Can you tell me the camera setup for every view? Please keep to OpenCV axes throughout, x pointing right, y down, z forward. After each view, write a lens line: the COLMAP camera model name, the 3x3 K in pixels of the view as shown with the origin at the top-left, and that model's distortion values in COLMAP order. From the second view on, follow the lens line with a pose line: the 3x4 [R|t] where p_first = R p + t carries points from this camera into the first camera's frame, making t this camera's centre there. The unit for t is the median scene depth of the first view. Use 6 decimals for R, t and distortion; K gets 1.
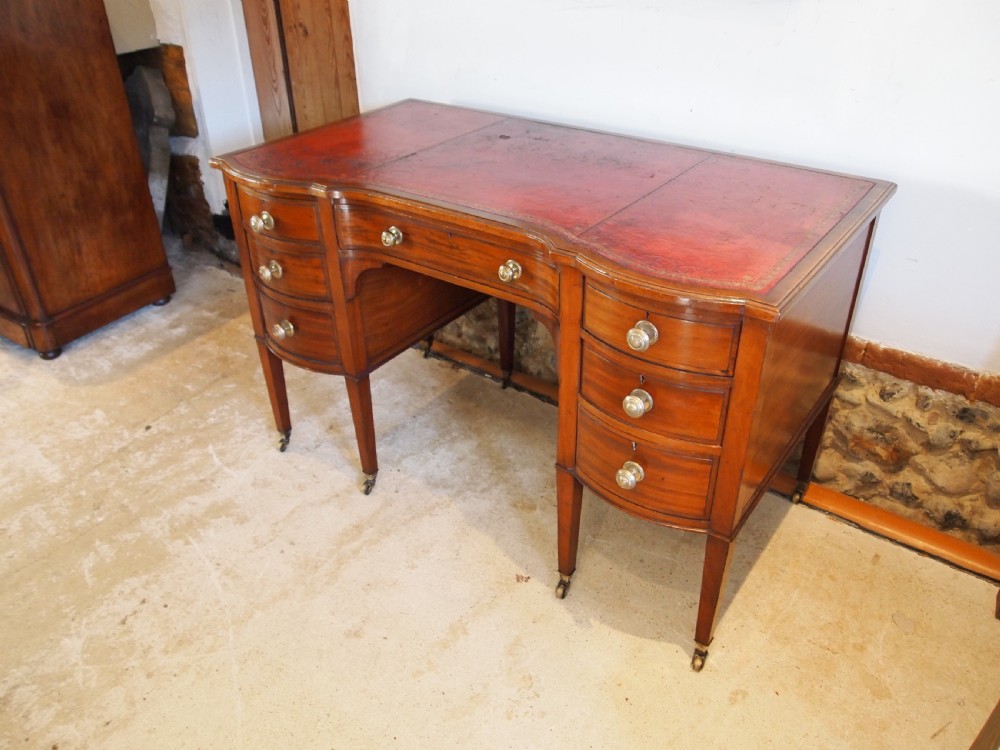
lens RADIAL K [[790.5, 0, 512.4], [0, 790.5, 377.8], [0, 0, 1]] dist [-0.047078, 0.001794]
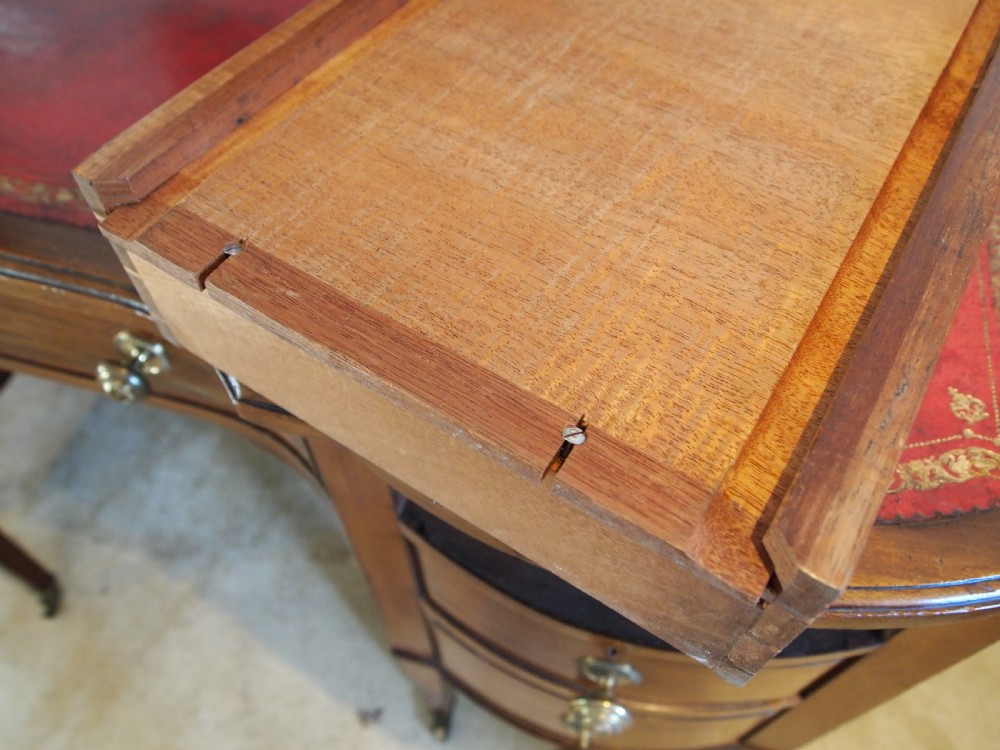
lens RADIAL K [[790.5, 0, 504.8], [0, 790.5, 375.3], [0, 0, 1]] dist [-0.047078, 0.001794]
pose [[0.937286, -0.282496, 0.204182, 0.059330], [0.181745, 0.895940, 0.405291, -0.189356], [-0.297428, -0.342764, 0.891094, 0.518397]]
